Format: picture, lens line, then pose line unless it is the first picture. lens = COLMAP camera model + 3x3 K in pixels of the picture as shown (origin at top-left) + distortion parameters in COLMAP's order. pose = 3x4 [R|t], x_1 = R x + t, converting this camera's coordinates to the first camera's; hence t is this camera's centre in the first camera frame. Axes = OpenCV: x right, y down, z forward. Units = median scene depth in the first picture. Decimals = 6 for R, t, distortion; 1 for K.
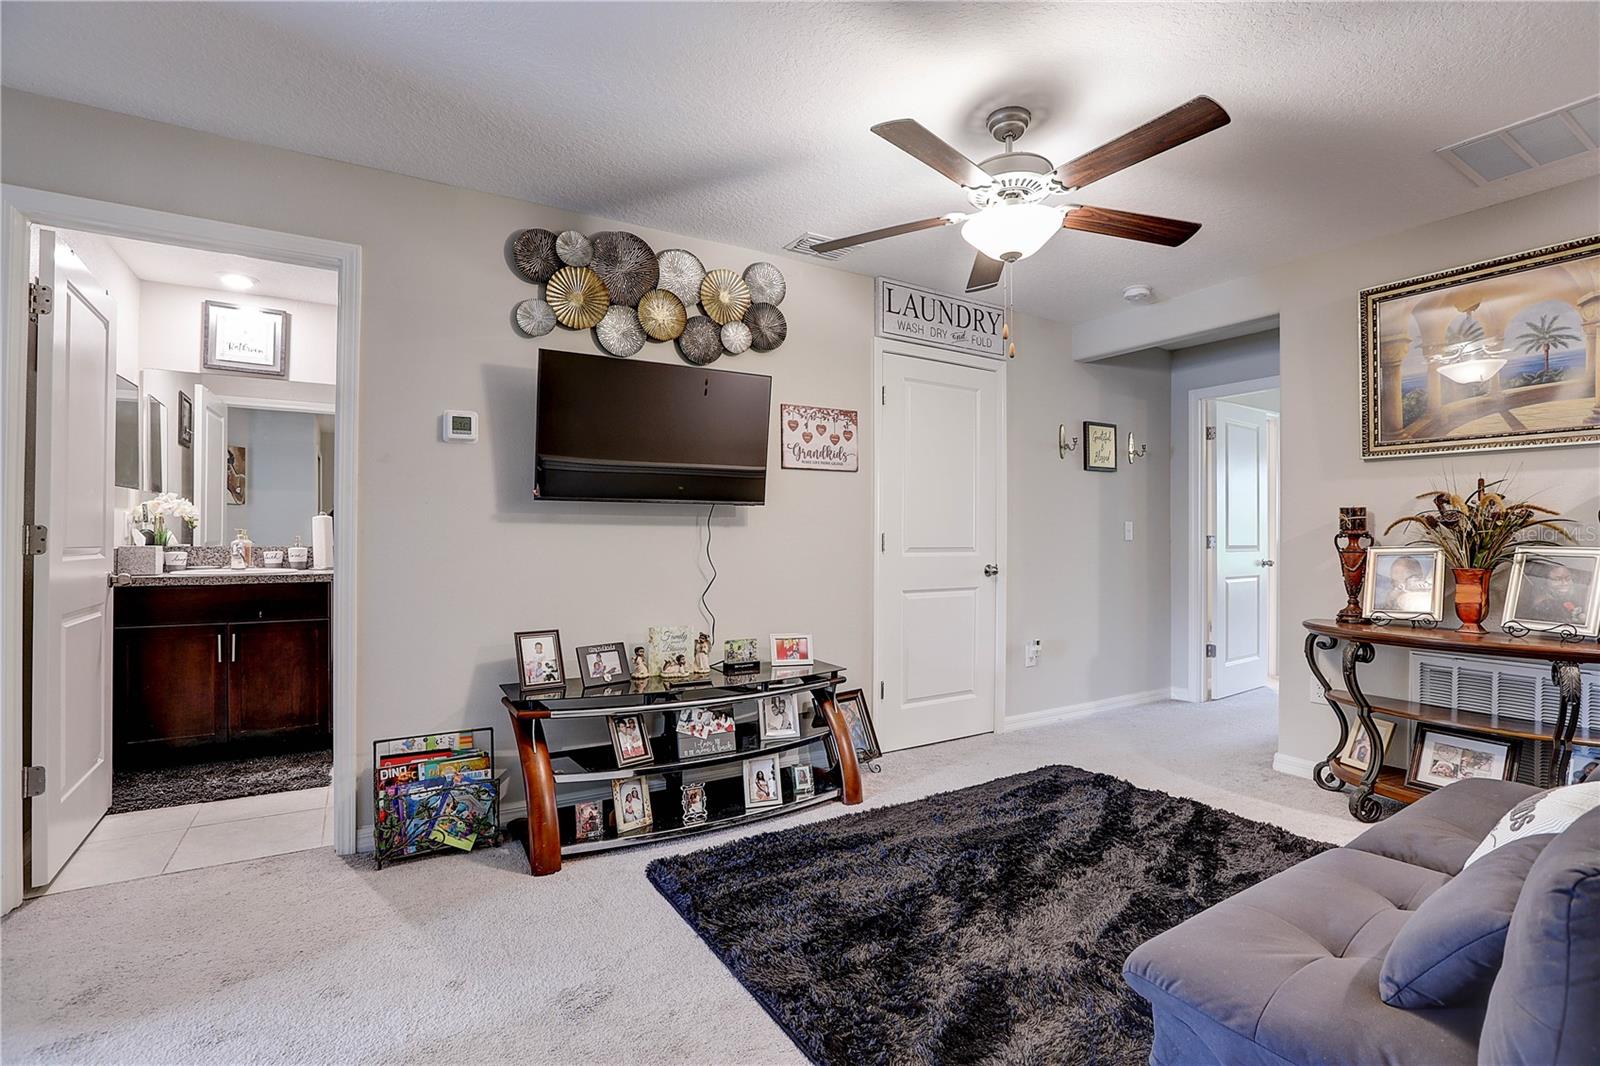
lens RADIAL K [[730.8, 0, 800.7], [0, 730.8, 536.9], [0, 0, 1]] dist [-0.024878, 0.000366]
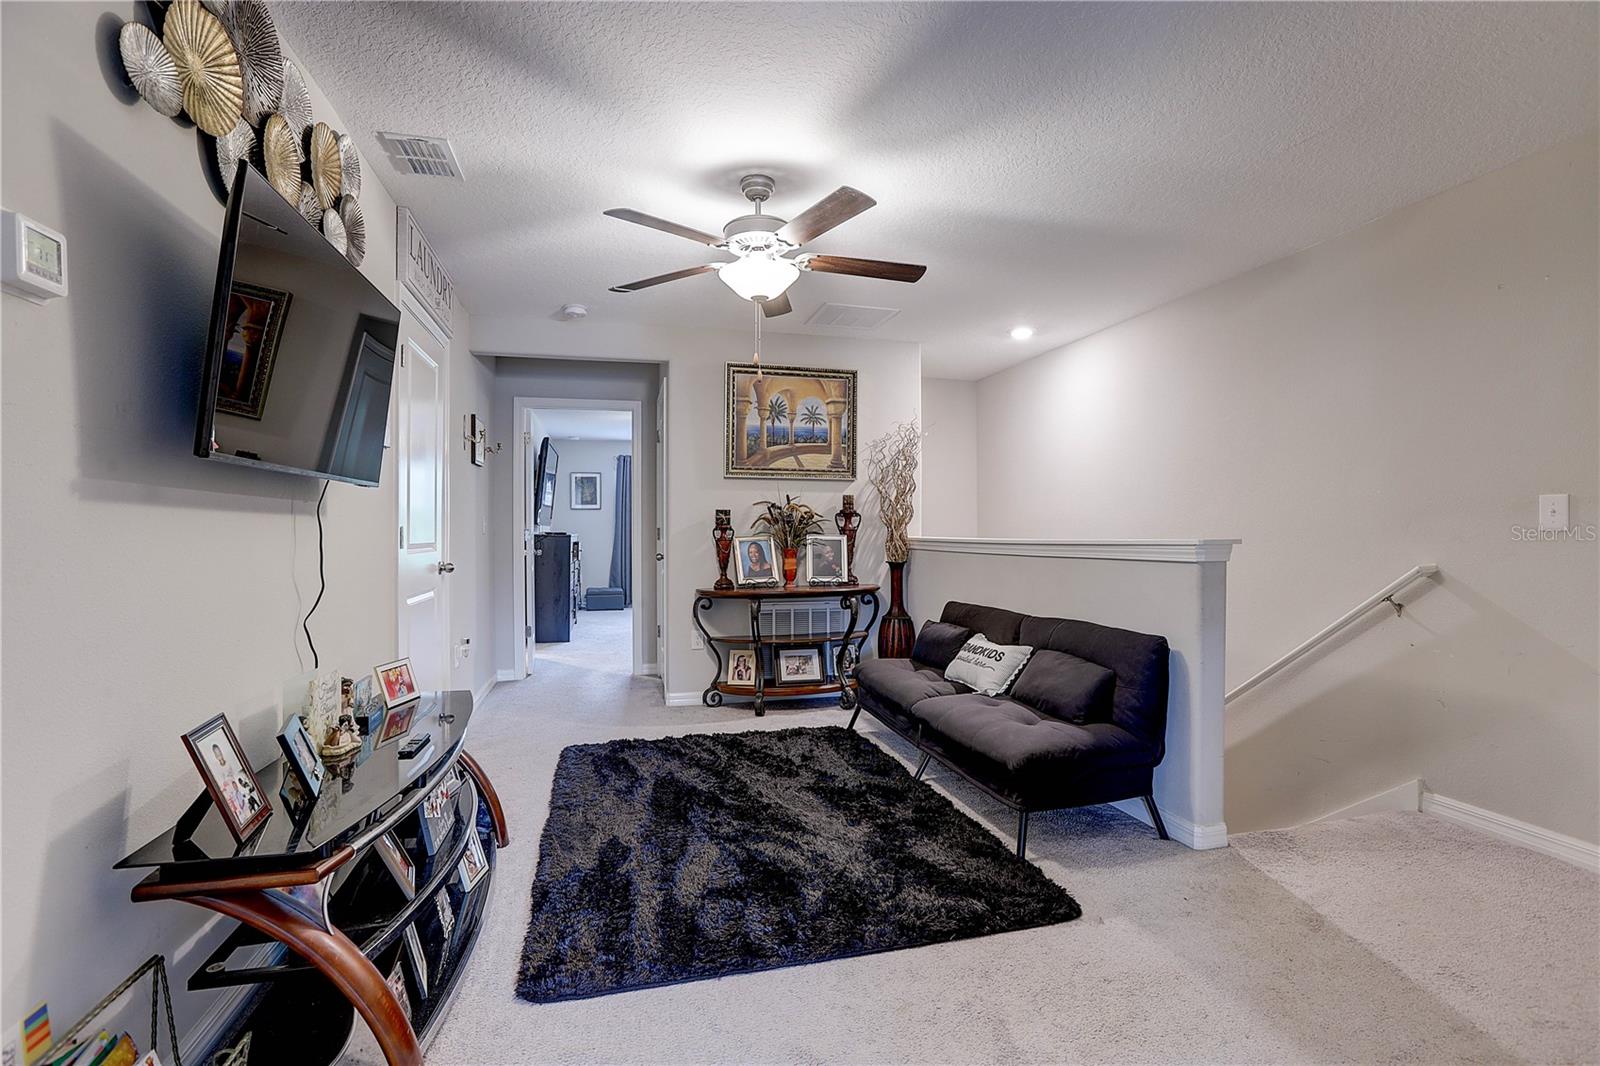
lens RADIAL K [[737.0, 0, 800.0], [0, 737.0, 533.0], [0, 0, 1]] dist [-0.029705, 0.000096]
pose [[0.308844, -0.005226, 0.951098, -0.698765], [0.000614, 0.999986, 0.005295, -0.001755], [-0.951112, -0.001051, 0.308843, 0.452515]]
